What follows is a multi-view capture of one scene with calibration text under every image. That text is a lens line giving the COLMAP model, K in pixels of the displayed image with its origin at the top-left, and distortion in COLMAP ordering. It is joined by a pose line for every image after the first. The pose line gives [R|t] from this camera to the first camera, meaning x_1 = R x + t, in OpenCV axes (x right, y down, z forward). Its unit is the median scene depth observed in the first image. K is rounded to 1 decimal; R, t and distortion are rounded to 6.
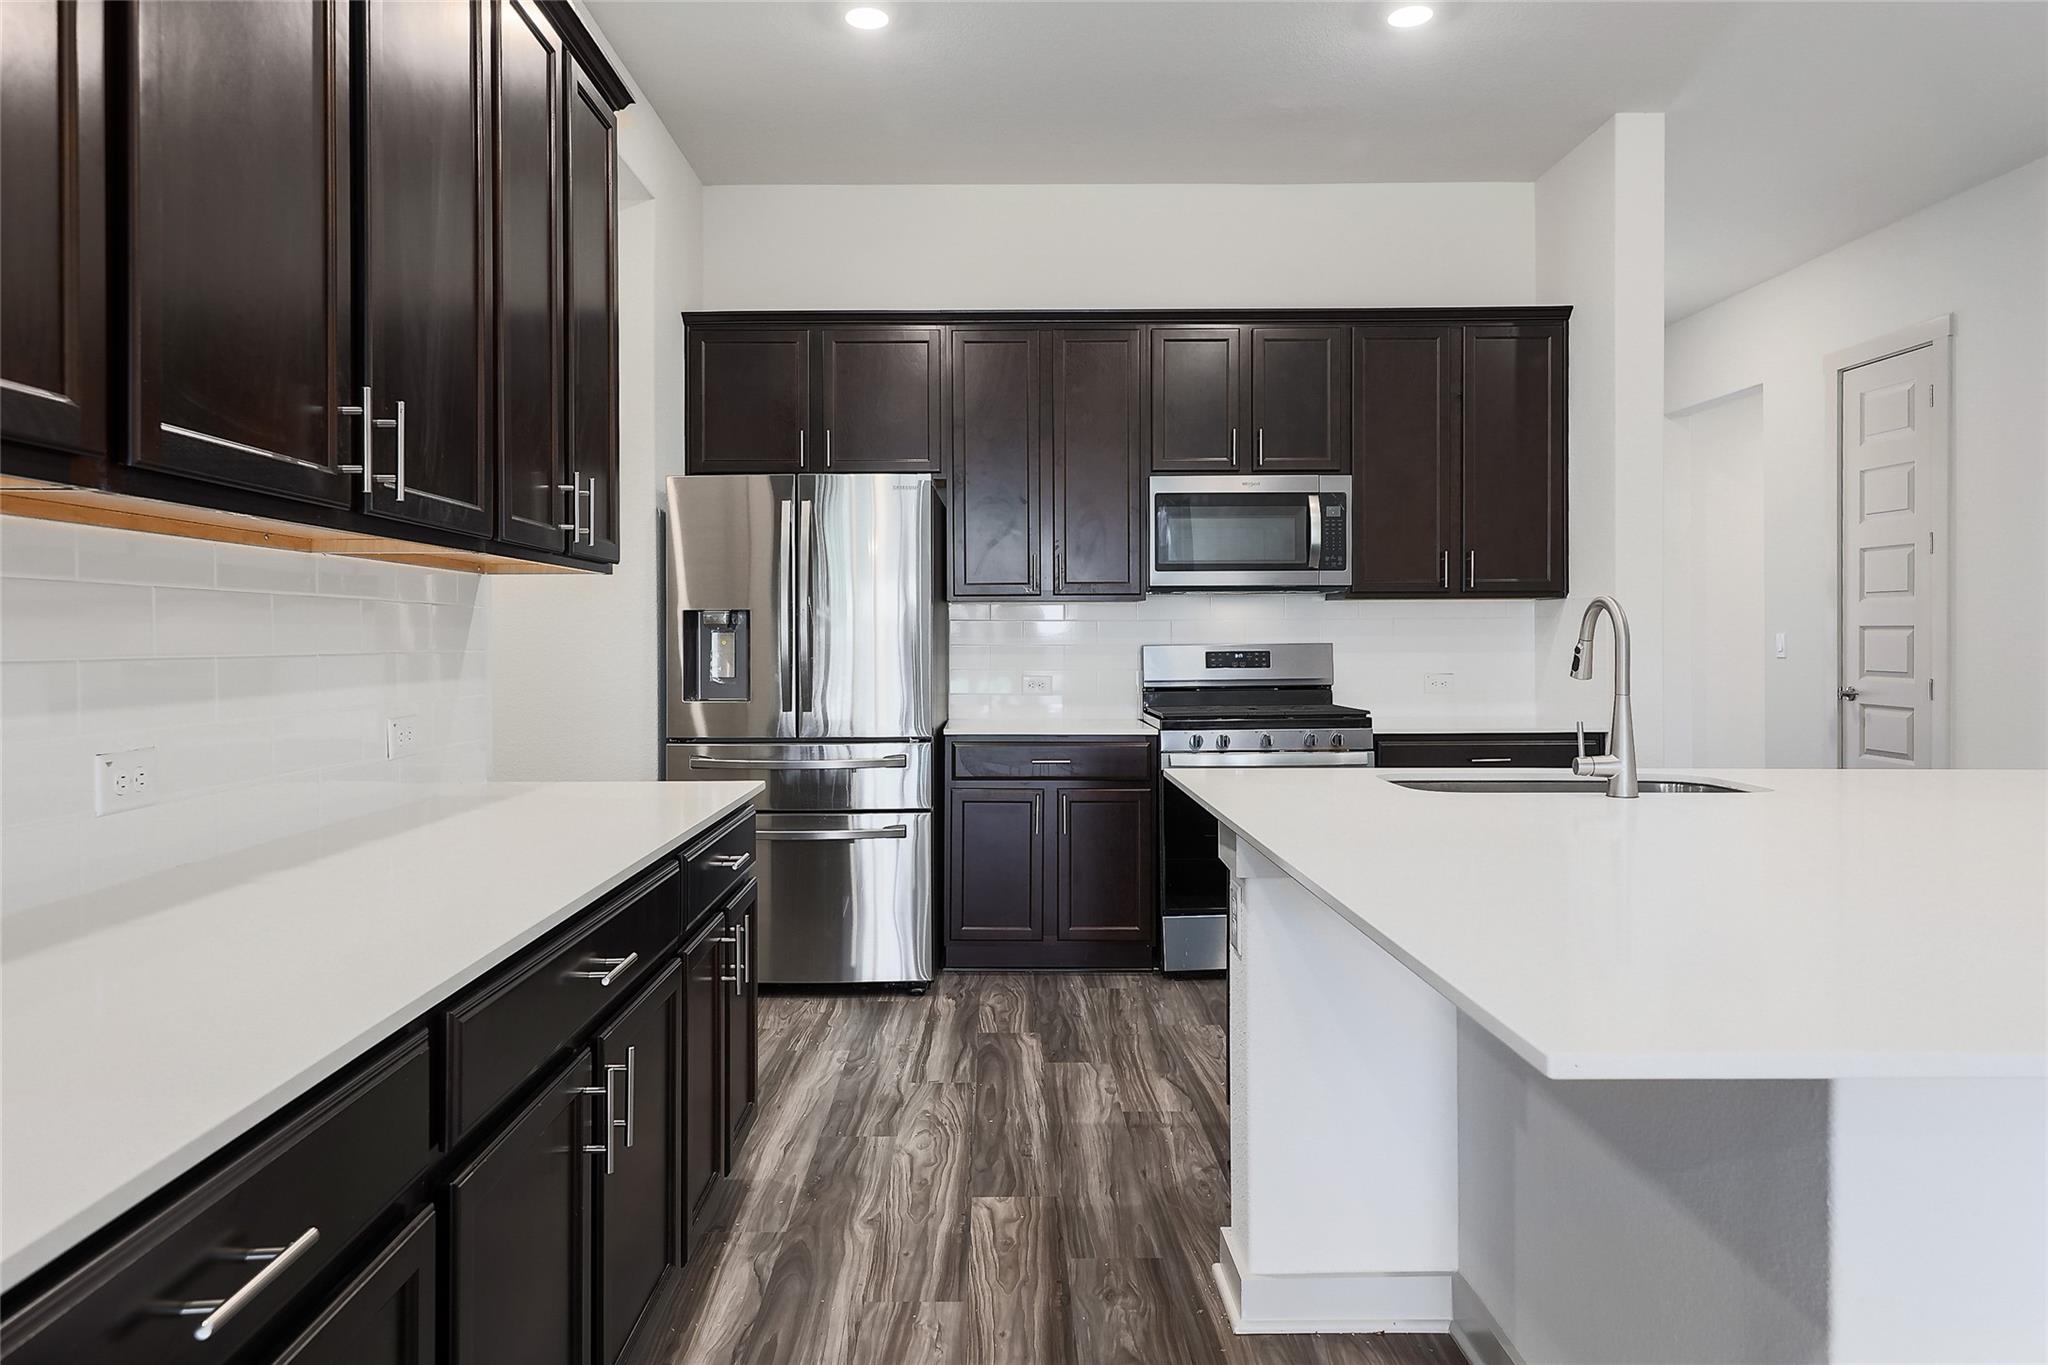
lens RADIAL K [[1419.3, 0, 1024.5], [0, 1419.3, 672.7], [0, 0, 1]] dist [0.000008, 0.000060]
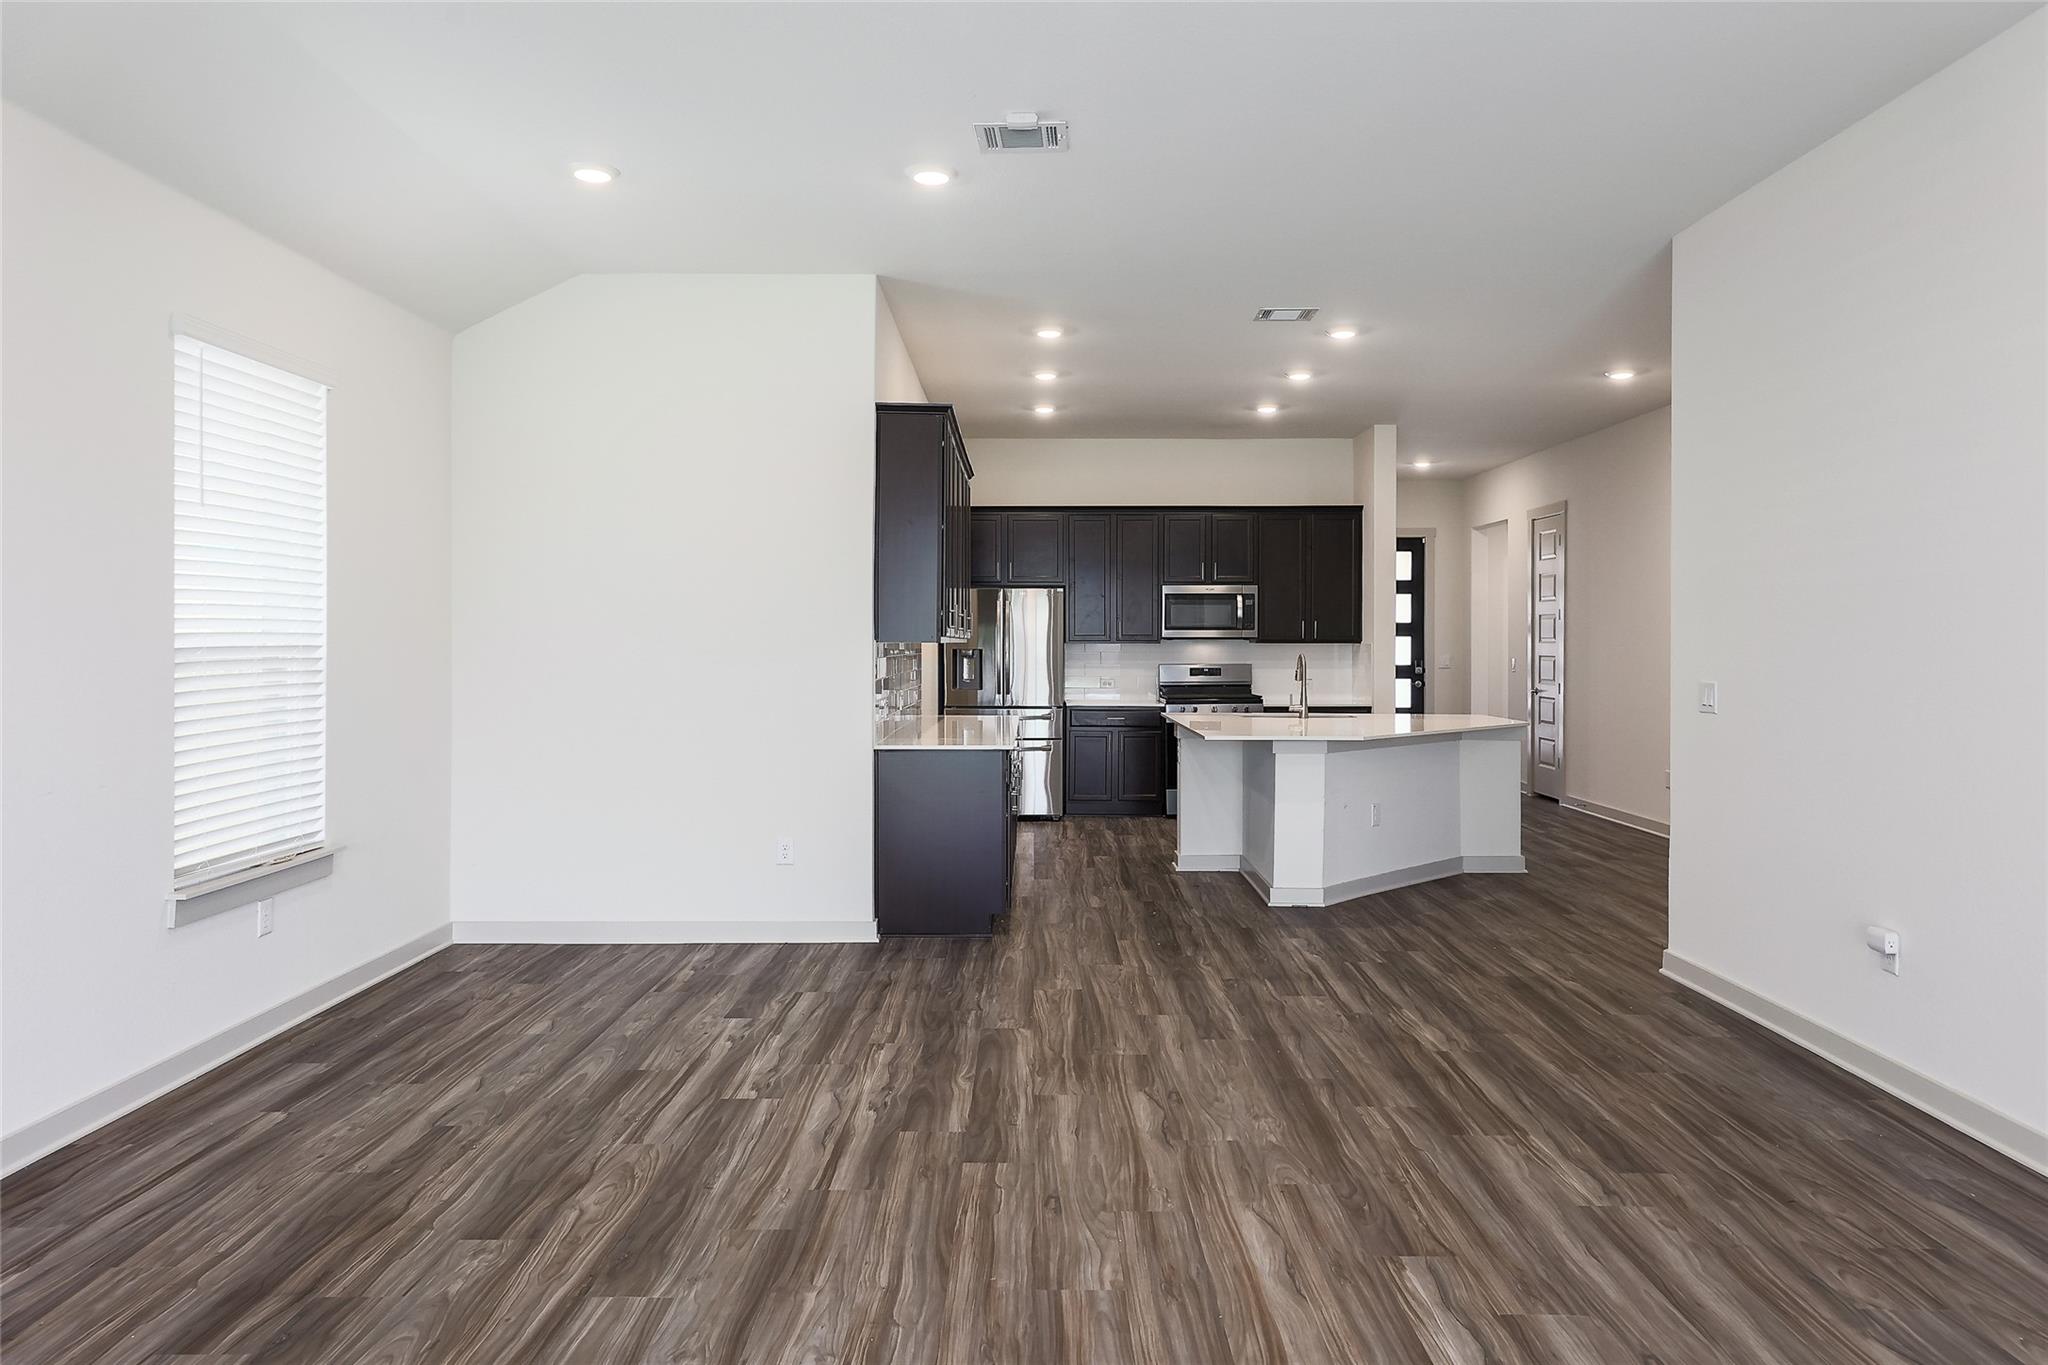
lens RADIAL K [[1419.3, 0, 1021.4], [0, 1419.3, 685.3], [0, 0, 1]] dist [0.000008, 0.000060]
pose [[0.999481, 0.004635, -0.031873, -0.054749], [-0.004520, 0.999983, 0.003653, 0.004441], [0.031889, -0.003507, 0.999485, -1.138658]]
